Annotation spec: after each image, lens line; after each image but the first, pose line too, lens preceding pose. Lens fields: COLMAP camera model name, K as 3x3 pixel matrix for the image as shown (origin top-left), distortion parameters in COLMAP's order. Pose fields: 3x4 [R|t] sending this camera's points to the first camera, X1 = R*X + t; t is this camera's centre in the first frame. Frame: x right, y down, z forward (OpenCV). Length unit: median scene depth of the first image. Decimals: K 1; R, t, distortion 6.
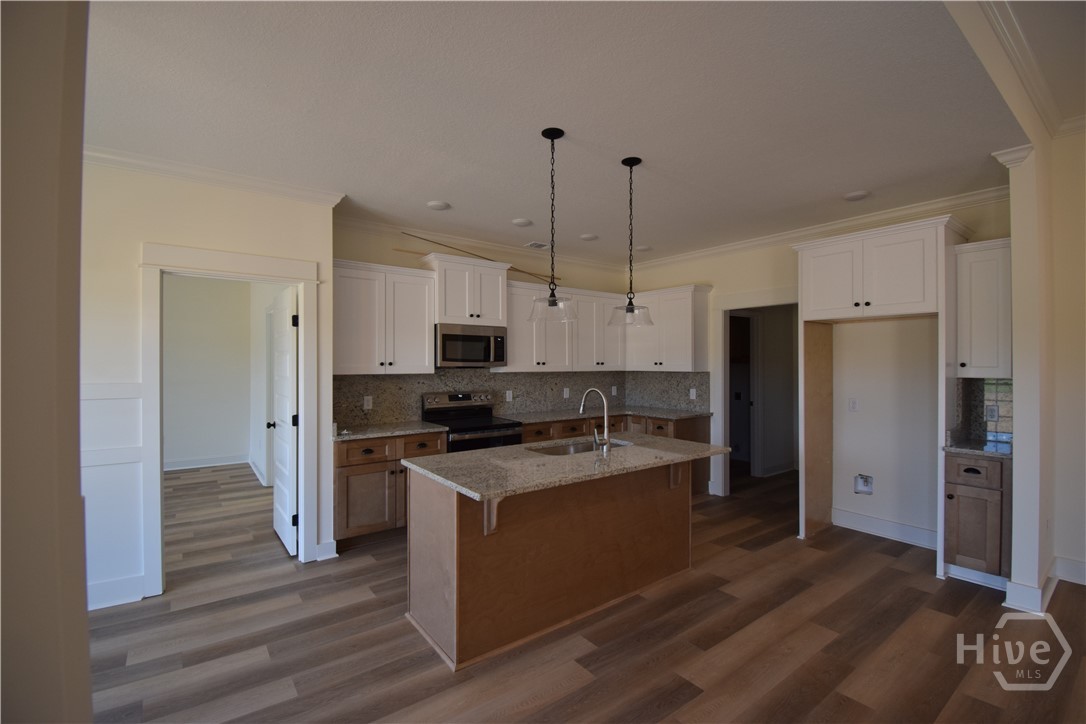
lens RADIAL K [[480.4, 0, 546.2], [0, 480.4, 362.8], [0, 0, 1]] dist [-0.006076, -0.002969]
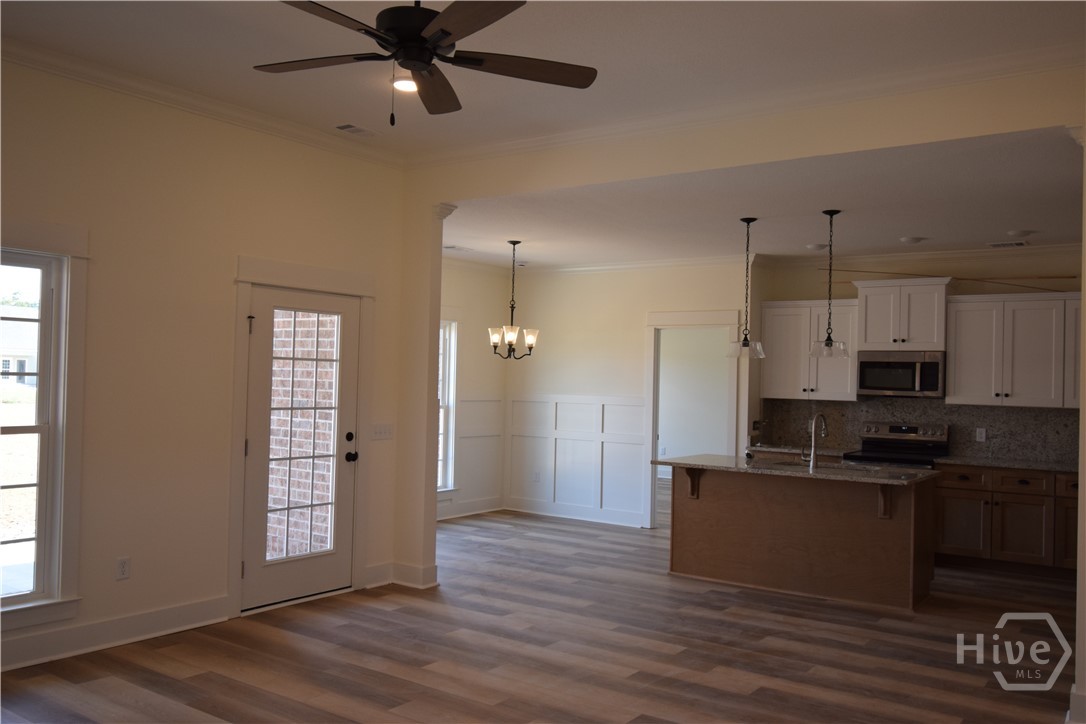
lens RADIAL K [[901.9, 0, 539.9], [0, 901.9, 366.1], [0, 0, 1]] dist [0.010232, -0.025082]
pose [[0.290519, -0.006860, -0.956845, 1.297001], [-0.023683, 0.999616, -0.014357, -0.007633], [0.956576, 0.026832, 0.290245, -0.165902]]
